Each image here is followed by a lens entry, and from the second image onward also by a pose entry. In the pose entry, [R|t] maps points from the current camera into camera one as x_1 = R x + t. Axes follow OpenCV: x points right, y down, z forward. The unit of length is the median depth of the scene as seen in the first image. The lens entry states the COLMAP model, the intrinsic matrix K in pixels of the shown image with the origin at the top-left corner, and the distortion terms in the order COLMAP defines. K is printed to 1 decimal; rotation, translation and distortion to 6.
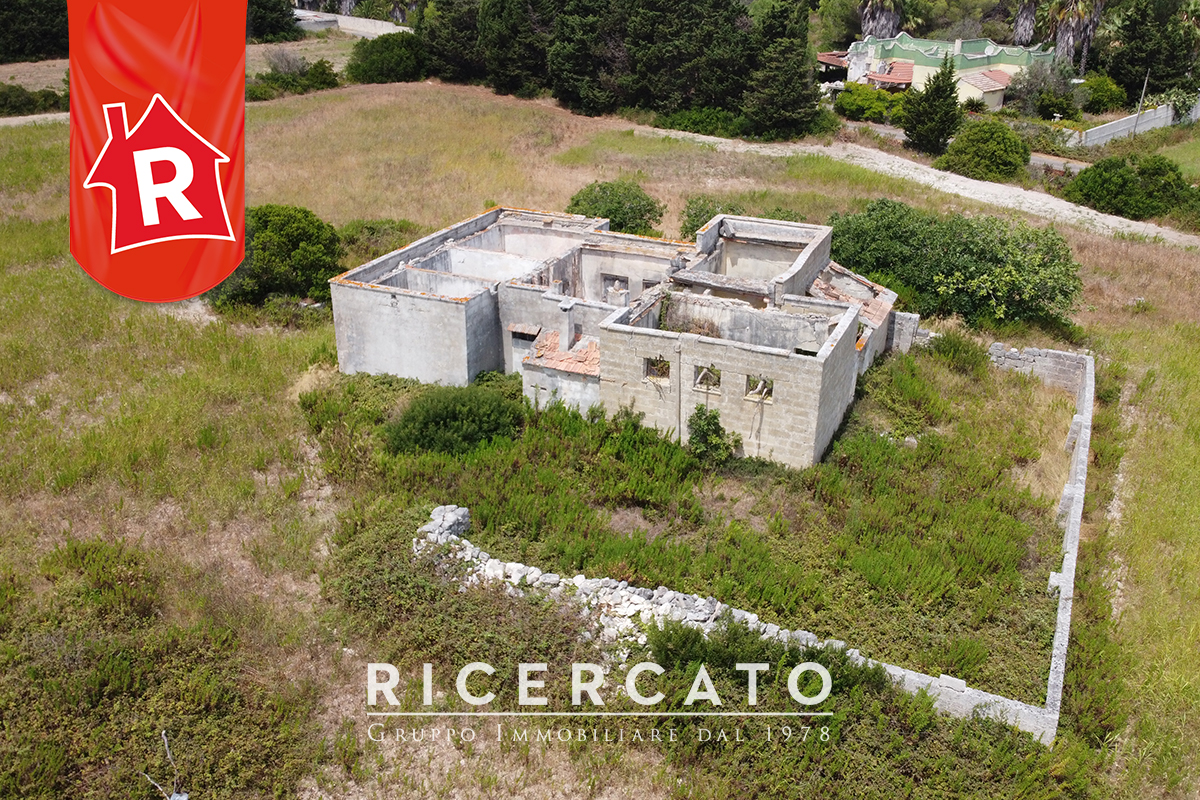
lens RADIAL K [[1125.2, 0, 618.4], [0, 1125.2, 396.1], [0, 0, 1]] dist [0.009613, -0.009621]
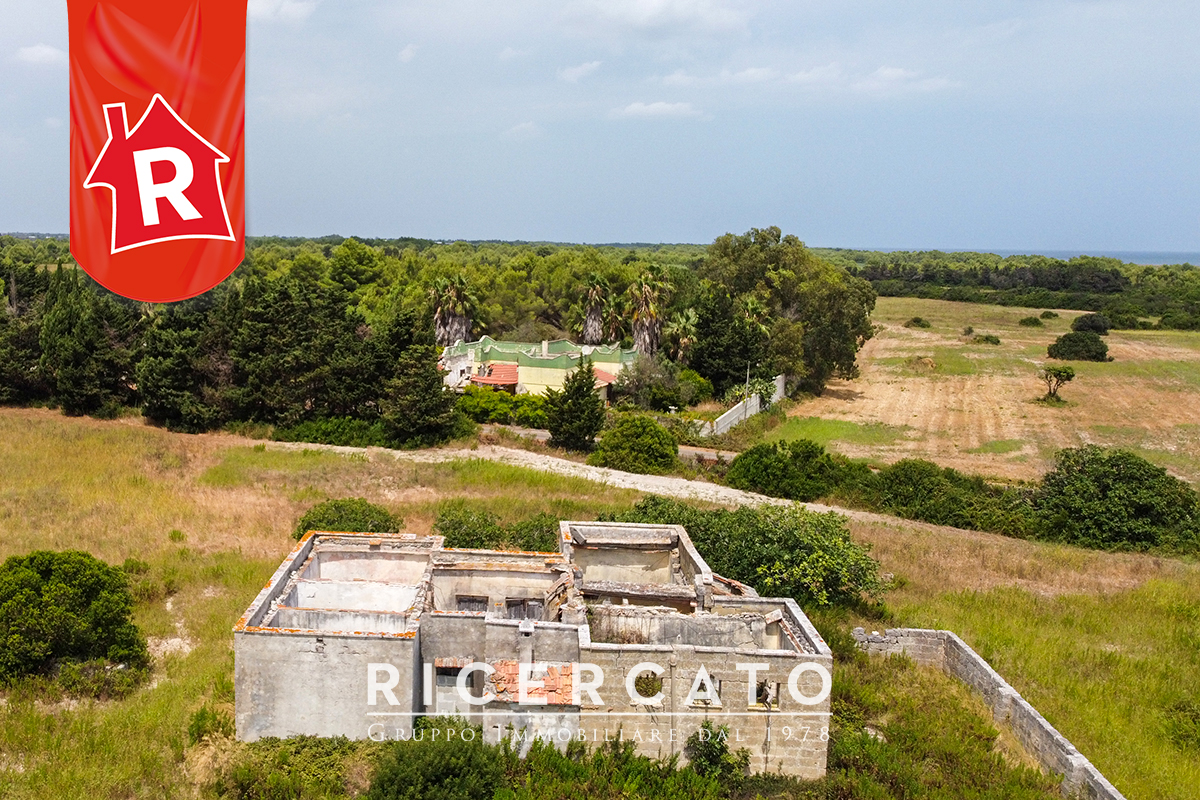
lens RADIAL K [[1241.0, 0, 428.5], [0, 1241.0, 332.8], [0, 0, 1]] dist [-0.001884, 0.000747]
pose [[0.953821, -0.030414, 0.298831, -0.306079], [0.122385, 0.947888, -0.294160, -0.016342], [-0.274312, 0.317149, 0.907838, 0.024413]]
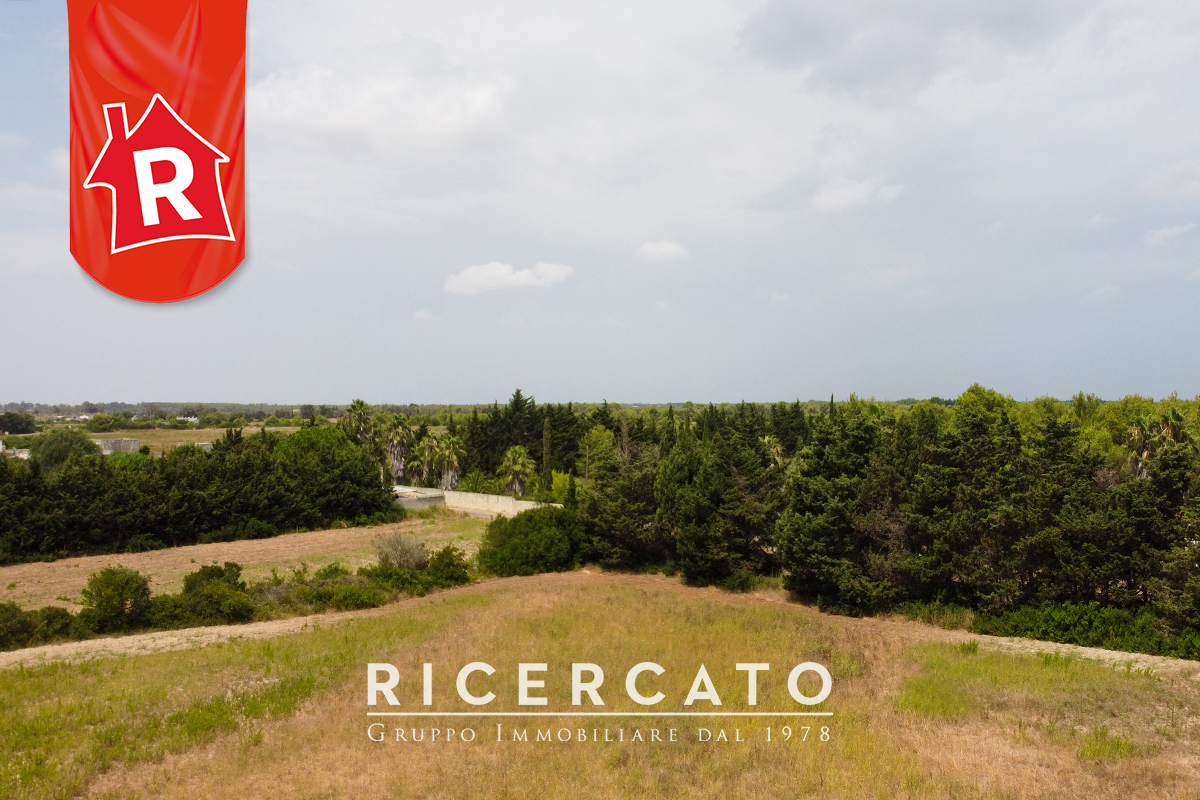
lens RADIAL K [[1140.4, 0, 645.8], [0, 1140.4, 396.6], [0, 0, 1]] dist [0.002051, 0.000436]
pose [[0.999574, -0.028435, 0.006586, -0.329374], [0.028722, 0.918162, -0.395163, -0.222982], [0.005190, 0.395184, 0.918587, 0.689031]]
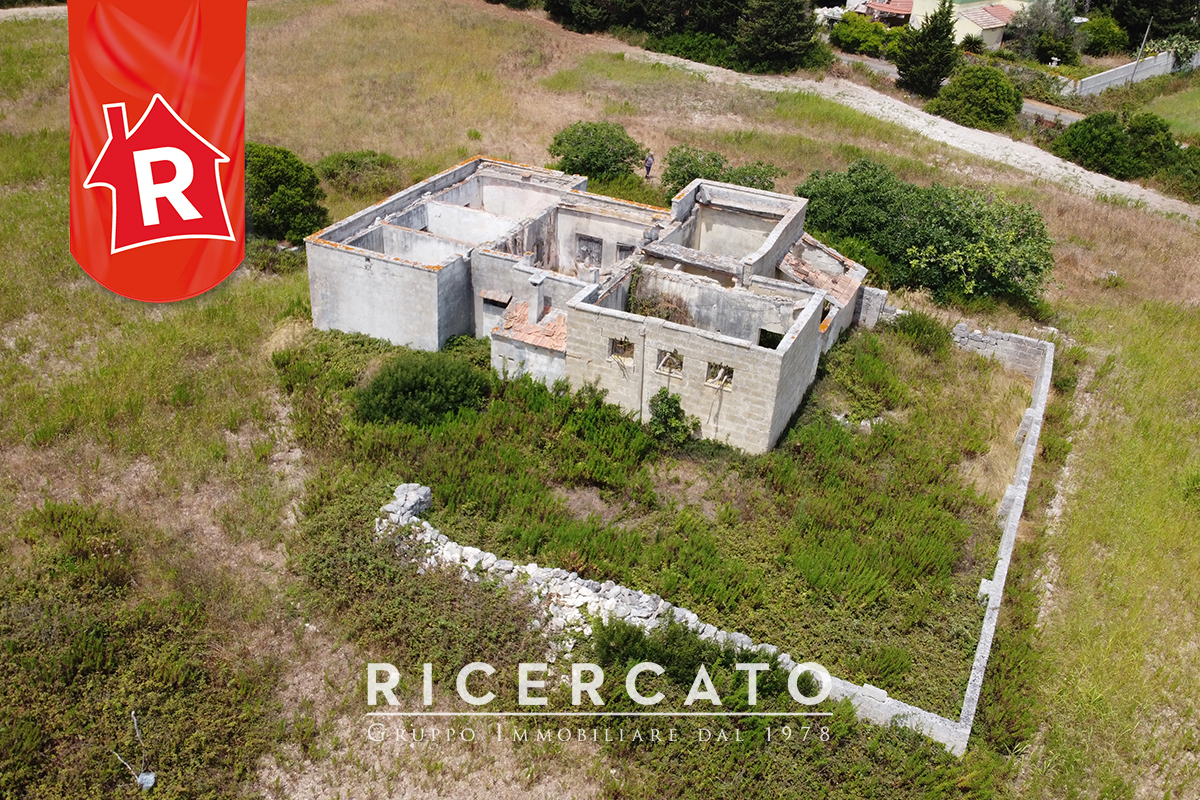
lens RADIAL K [[1125.7, 0, 600.0], [0, 1125.7, 400.0], [0, 0, 1]] dist [0.010193, -0.008936]
pose [[0.998846, 0.047996, 0.001532, 0.010771], [-0.047926, 0.994368, 0.094531, -0.052702], [0.003013, -0.094495, 0.995521, -0.017272]]
